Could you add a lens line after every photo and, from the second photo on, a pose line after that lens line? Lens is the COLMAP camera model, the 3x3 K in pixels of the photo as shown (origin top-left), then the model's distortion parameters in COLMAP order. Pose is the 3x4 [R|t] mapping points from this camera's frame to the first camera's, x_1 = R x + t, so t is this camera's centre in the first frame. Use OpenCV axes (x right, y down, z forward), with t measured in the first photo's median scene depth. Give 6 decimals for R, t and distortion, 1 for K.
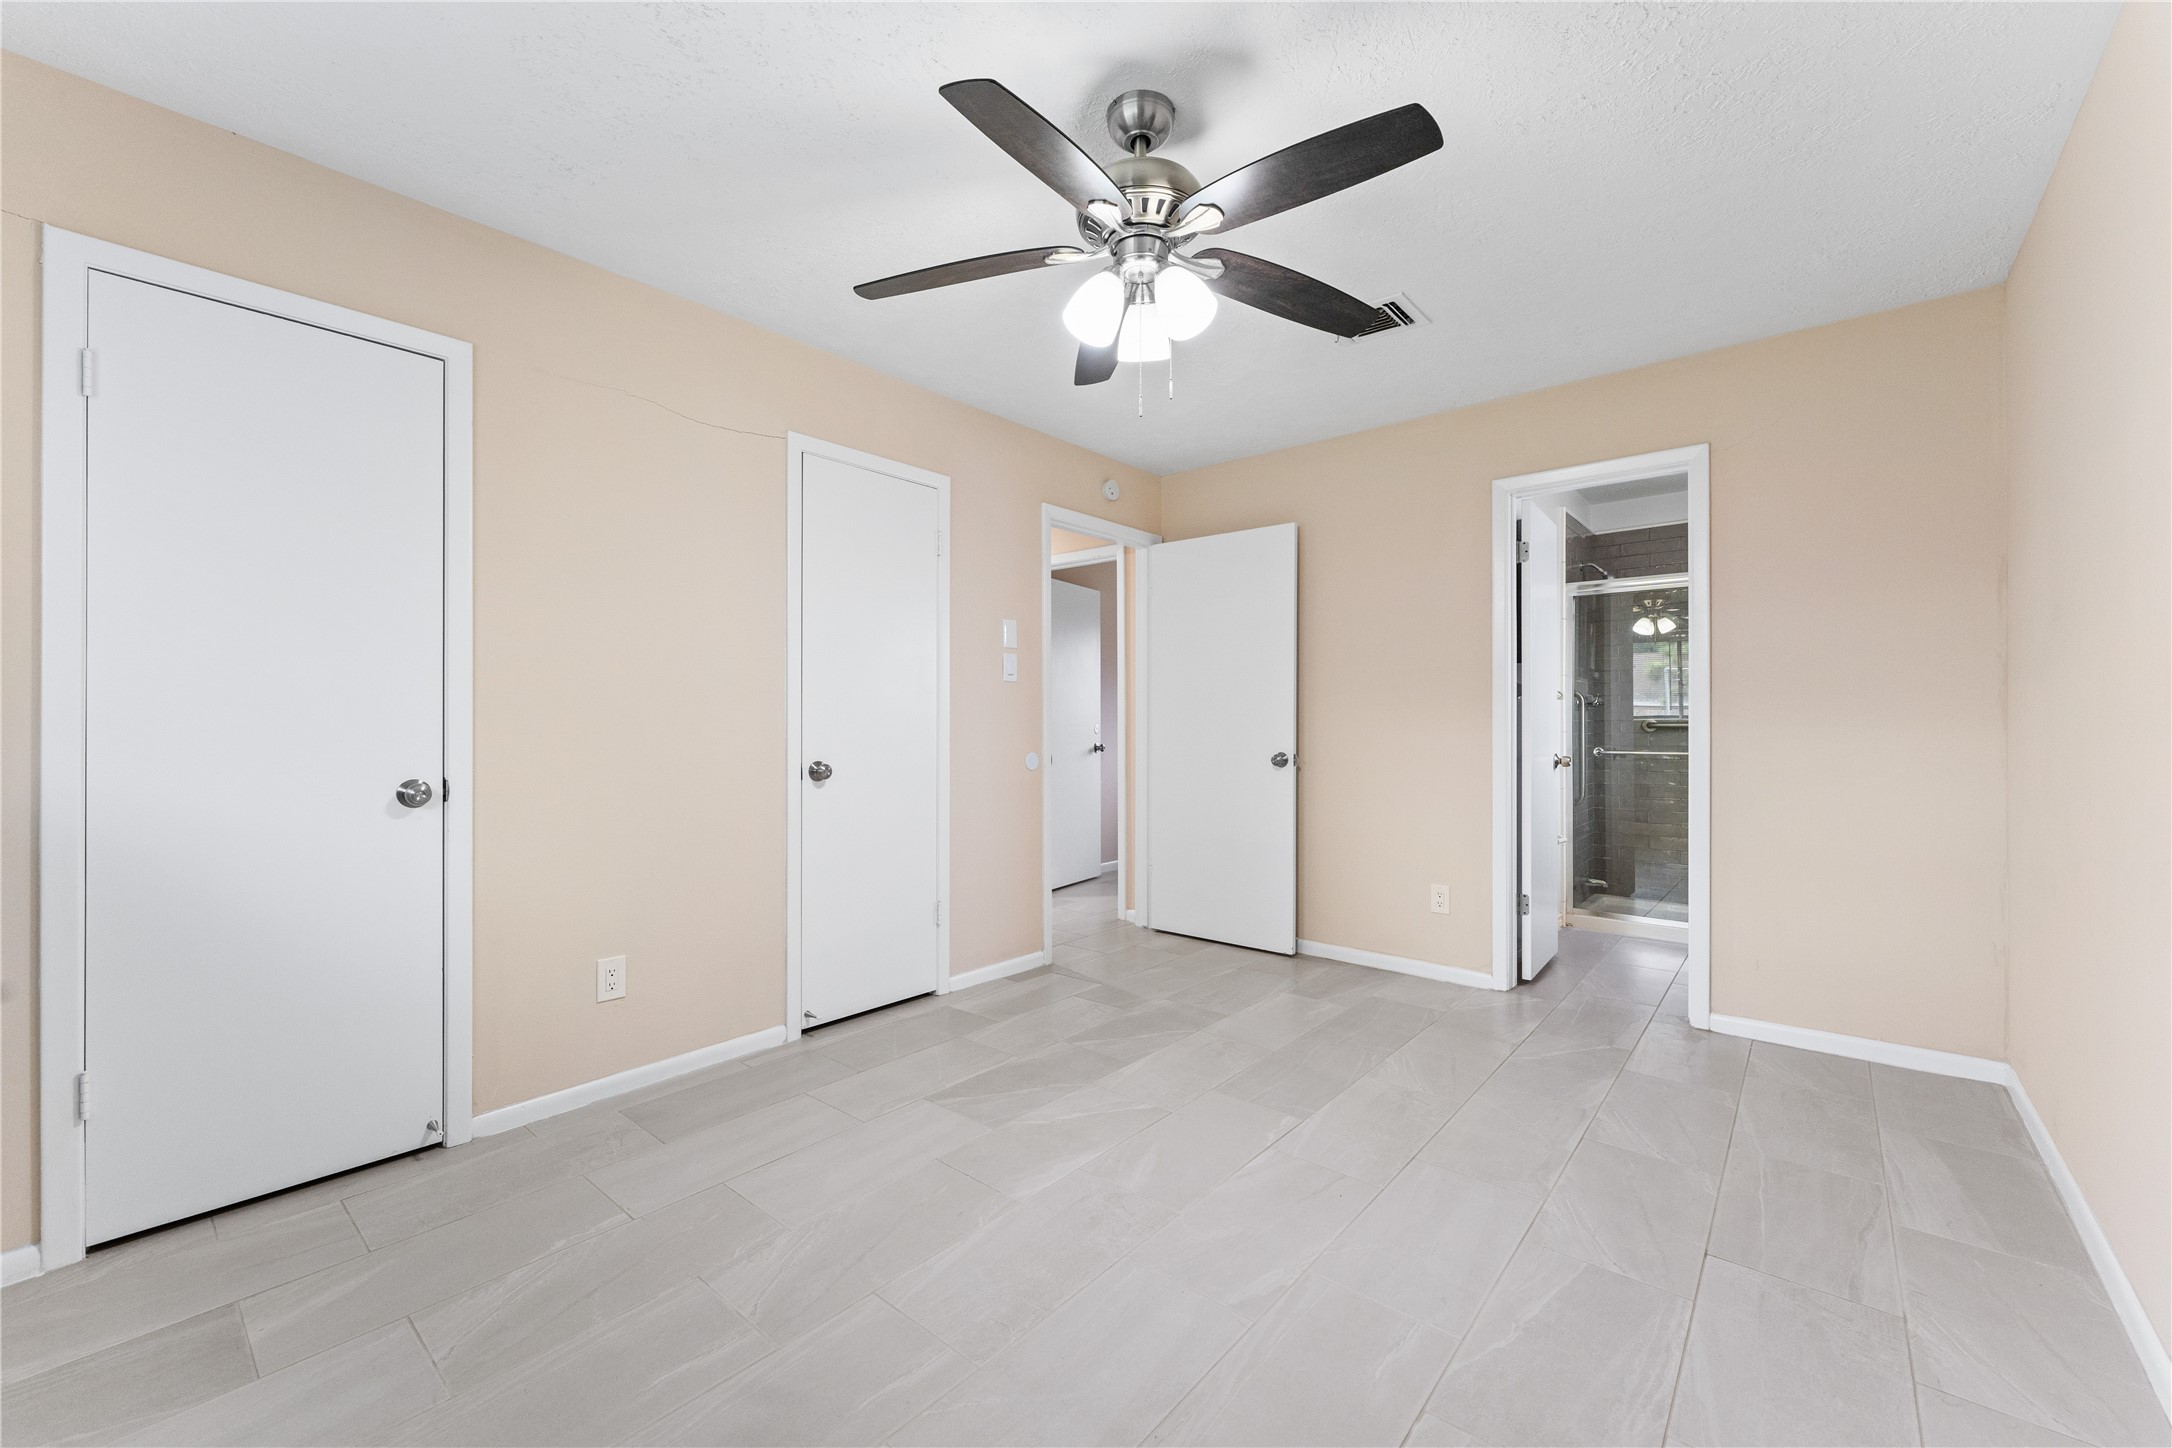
lens RADIAL K [[866.6, 0, 1086.0], [0, 866.6, 724.0], [0, 0, 1]] dist [0.000036, 0.000009]
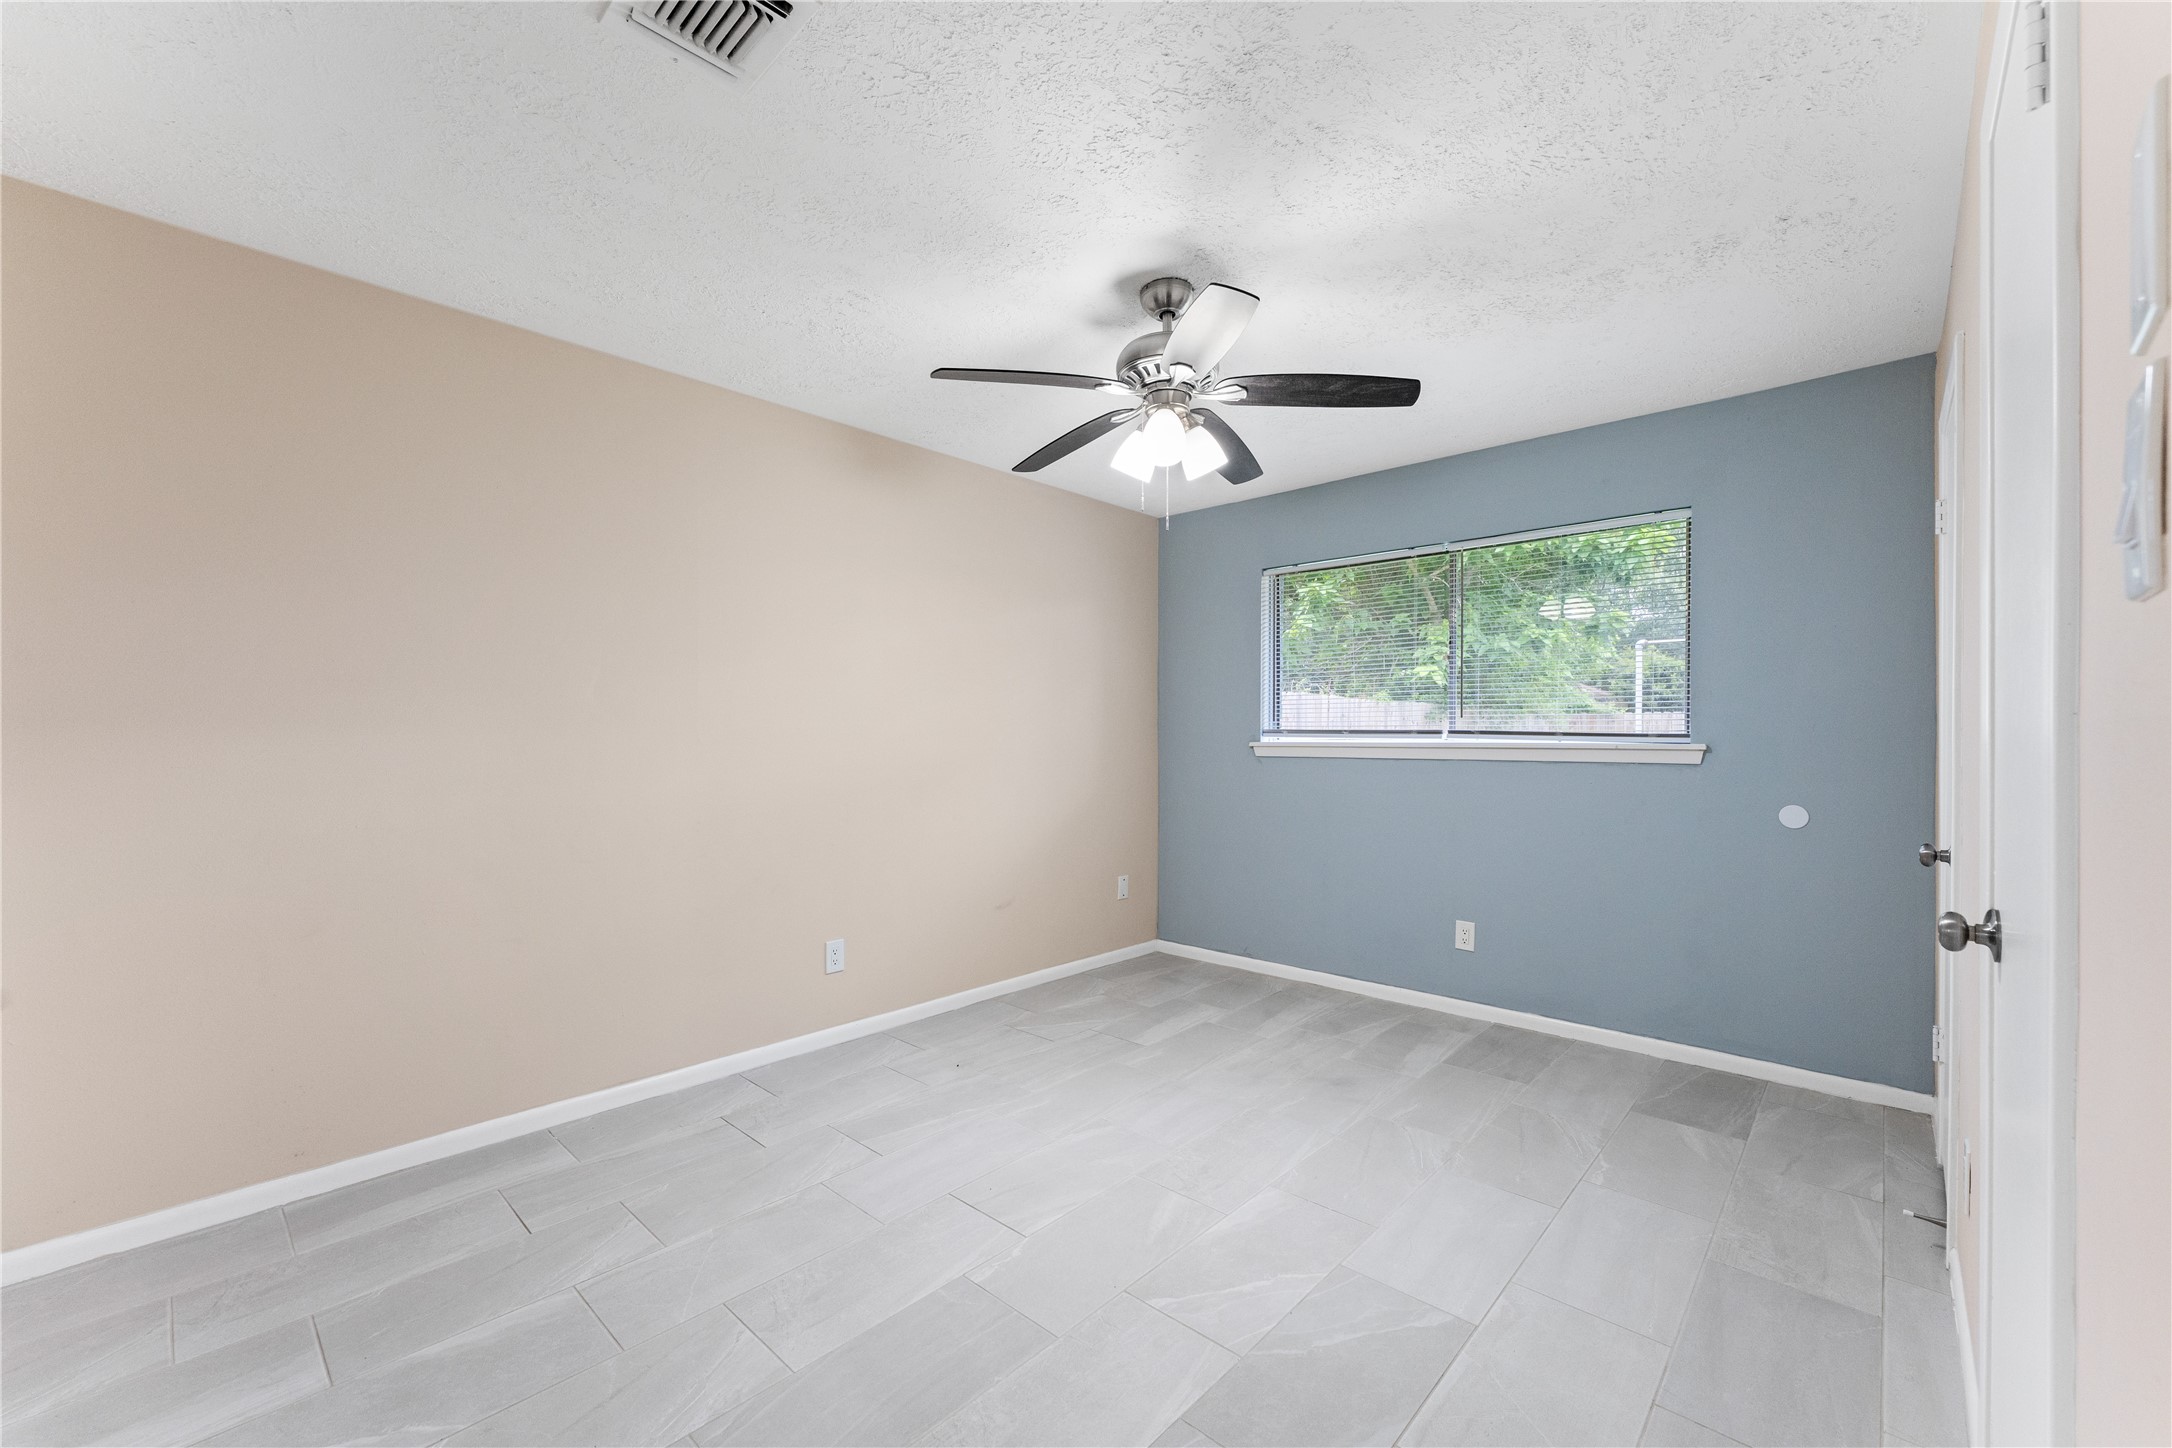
lens RADIAL K [[866.6, 0, 1086.0], [0, 866.6, 724.0], [0, 0, 1]] dist [0.000036, 0.000009]
pose [[-0.999234, 0.000752, 0.039115, 0.115670], [0.000366, 0.999951, -0.009893, -0.054282], [-0.039121, -0.009872, -0.999186, 2.002139]]
